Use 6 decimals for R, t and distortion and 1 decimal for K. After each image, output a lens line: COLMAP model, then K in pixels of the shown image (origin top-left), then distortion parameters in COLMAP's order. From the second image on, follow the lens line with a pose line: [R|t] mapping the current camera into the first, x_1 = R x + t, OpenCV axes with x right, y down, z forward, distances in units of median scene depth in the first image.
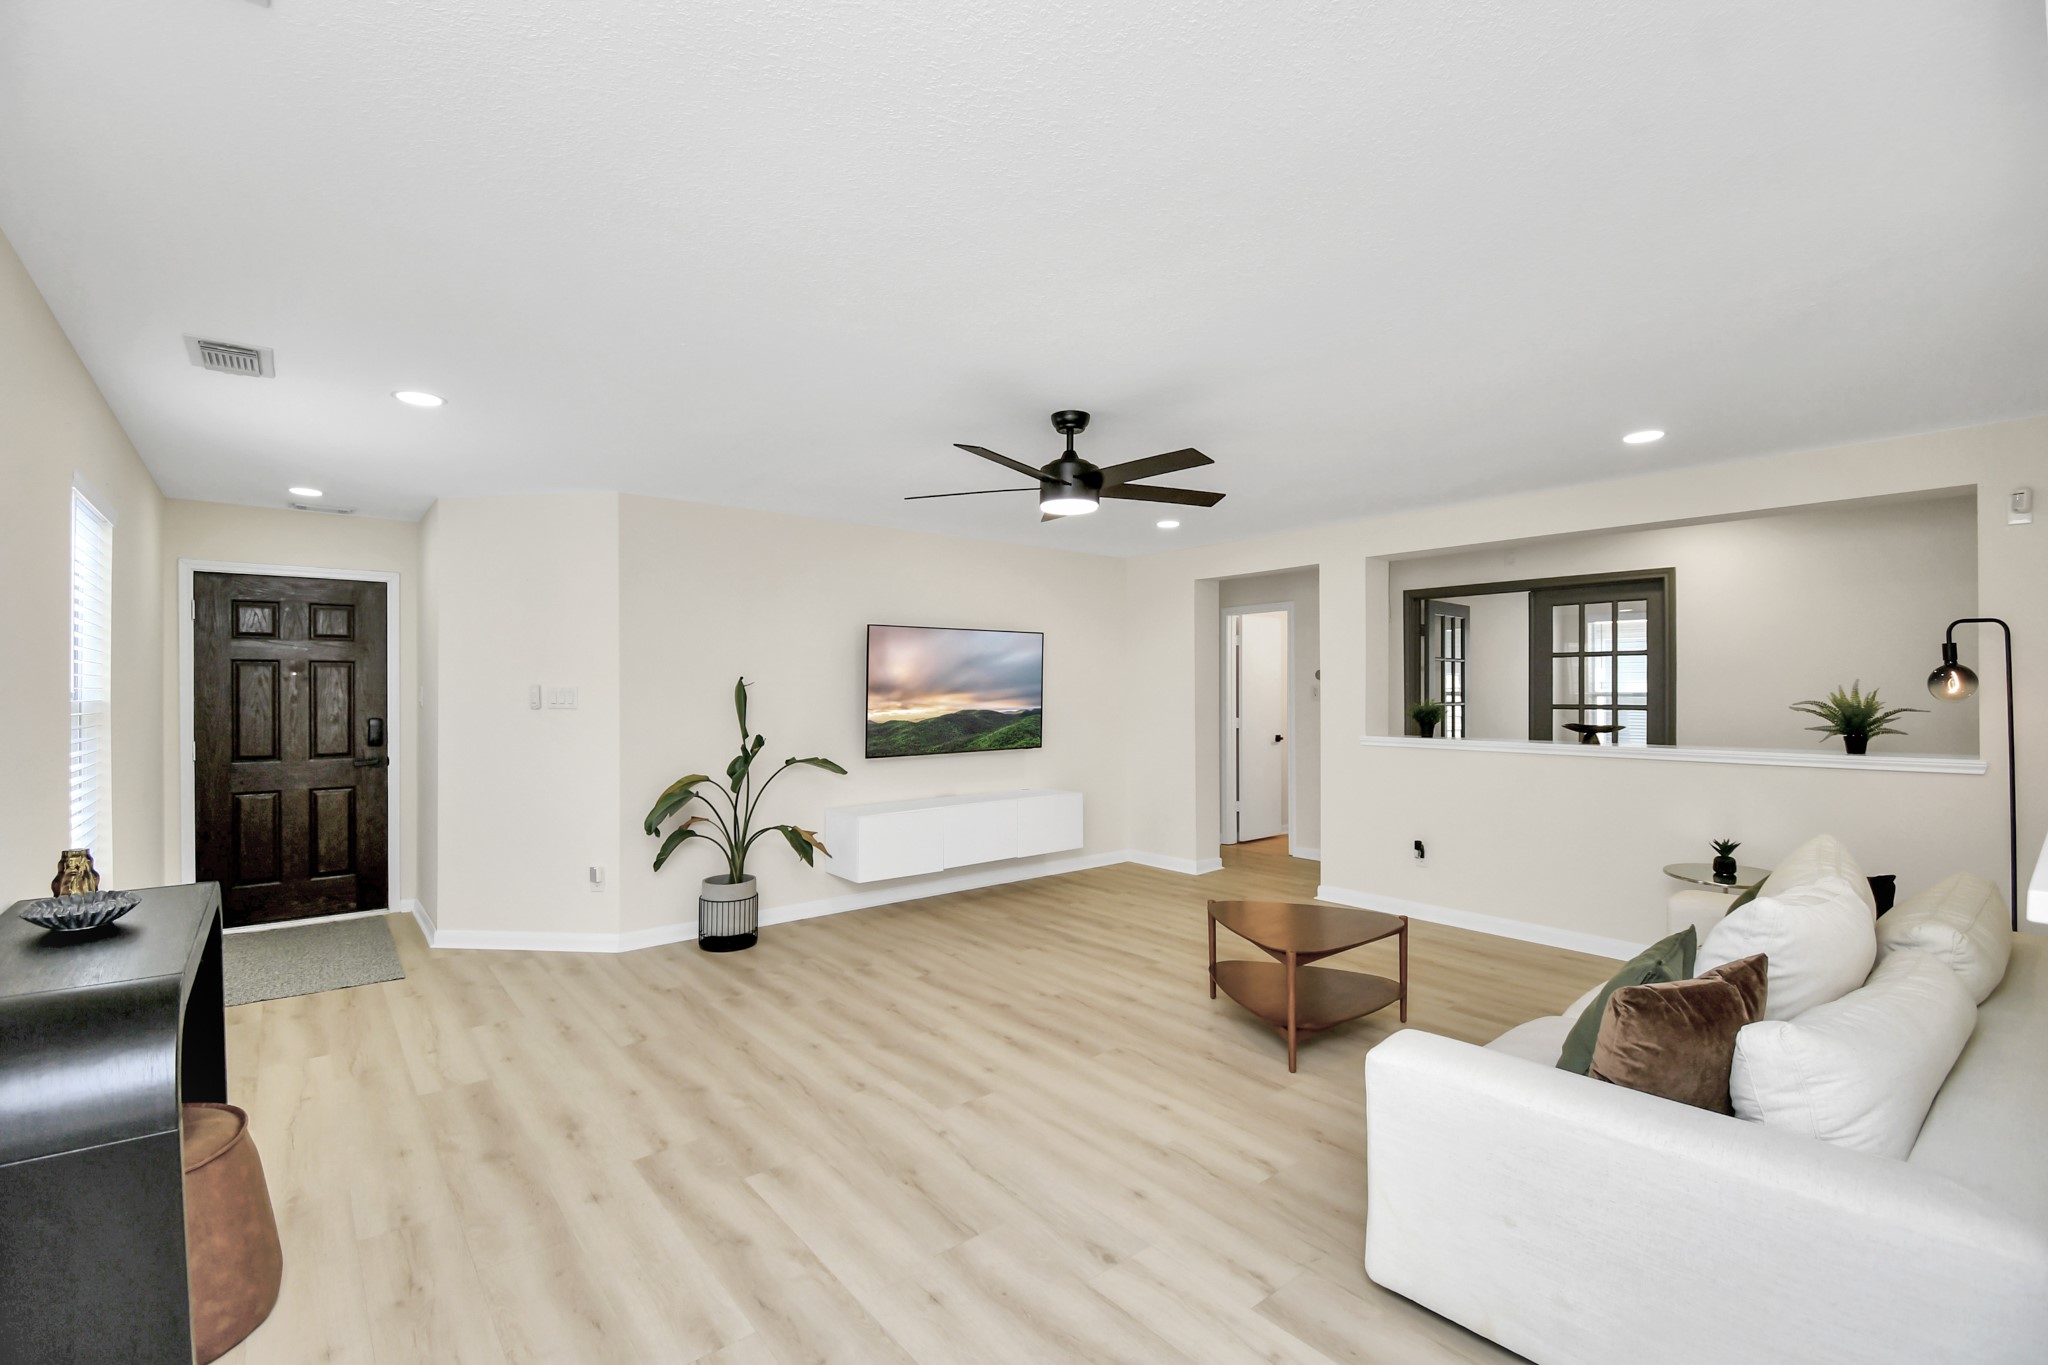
lens RADIAL K [[898.8, 0, 1018.6], [0, 898.8, 680.5], [0, 0, 1]] dist [0.008579, -0.011580]
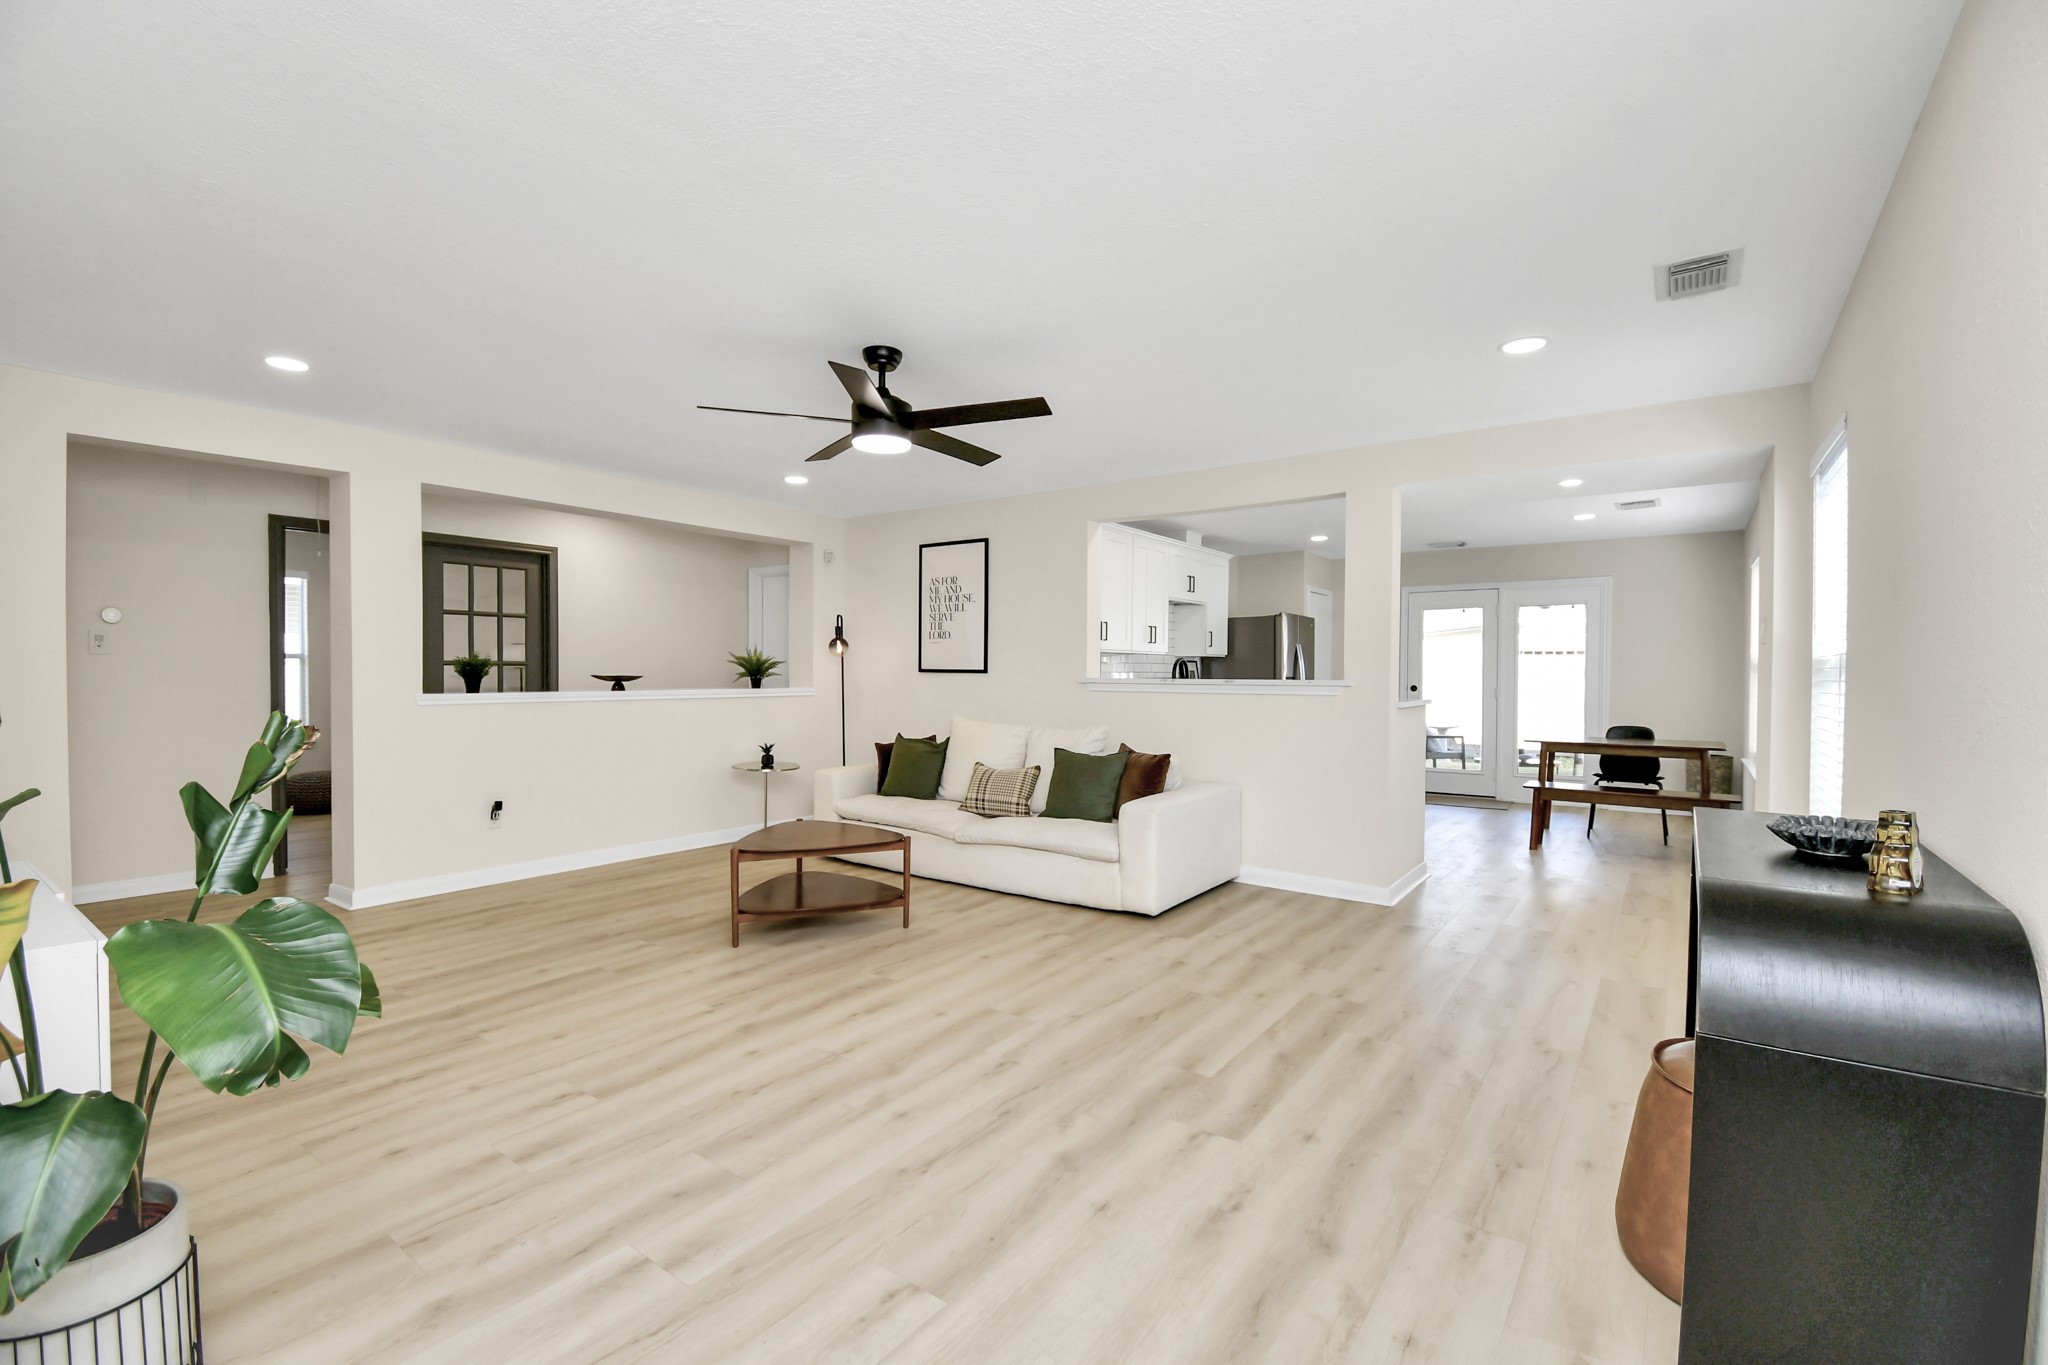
lens RADIAL K [[898.8, 0, 1010.9], [0, 898.8, 684.5], [0, 0, 1]] dist [0.008579, -0.011580]
pose [[-0.245196, -0.013628, 0.969378, -0.825342], [-0.011596, 0.999871, 0.011124, 0.052183], [-0.969404, -0.008514, -0.245322, 0.969941]]
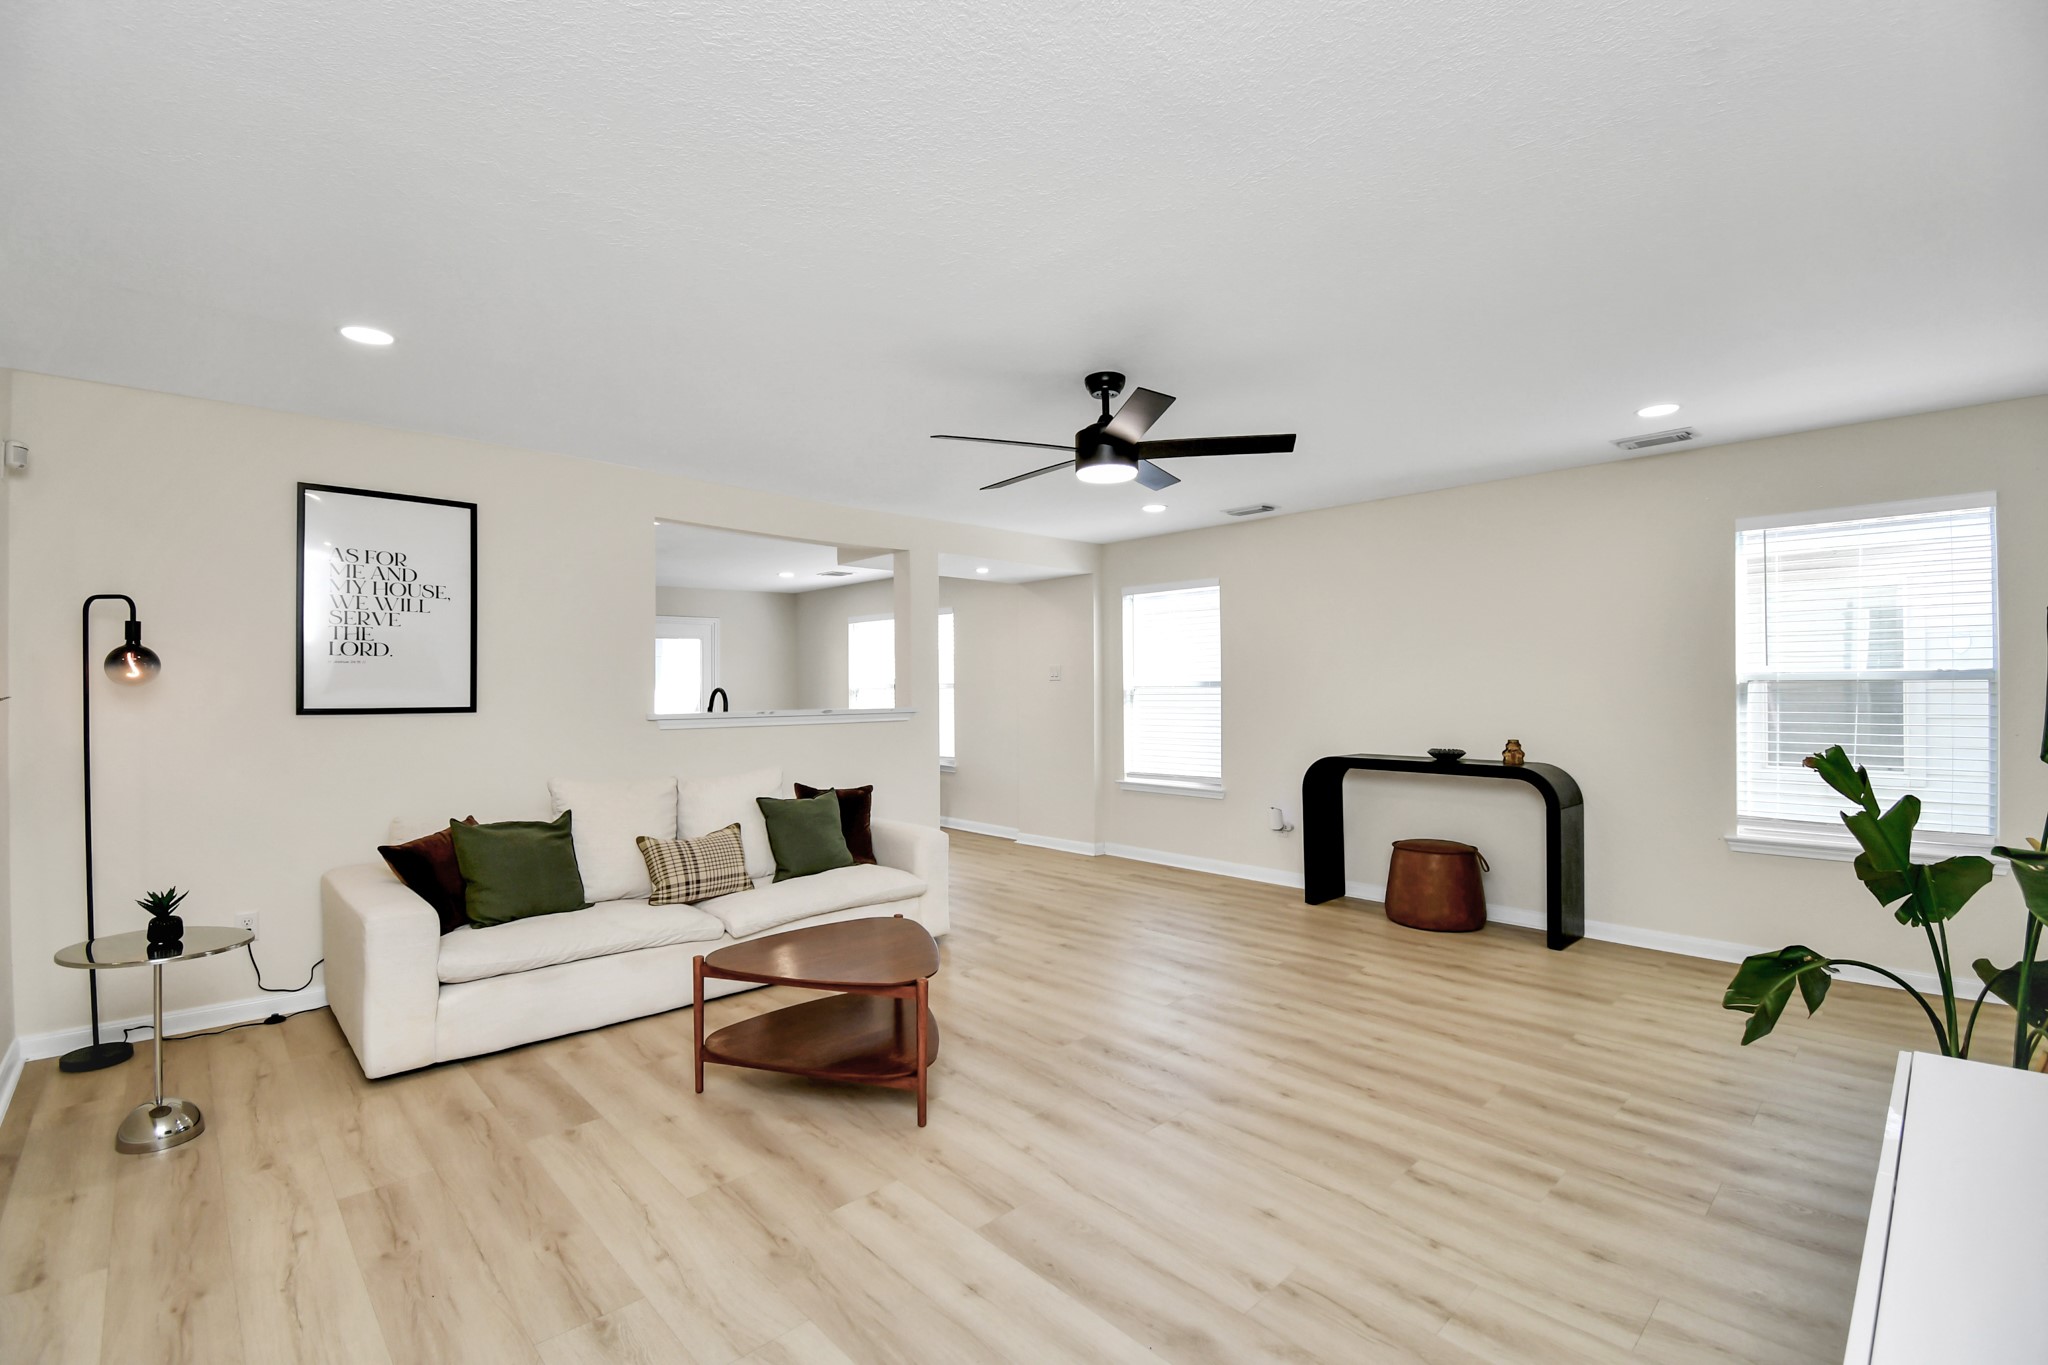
lens RADIAL K [[898.8, 0, 1017.8], [0, 898.8, 676.3], [0, 0, 1]] dist [0.008579, -0.011580]
pose [[-0.997329, 0.007278, -0.072673, 0.194702], [0.008819, 0.999743, -0.020896, 0.036443], [0.072502, -0.021481, -0.997137, 1.707940]]
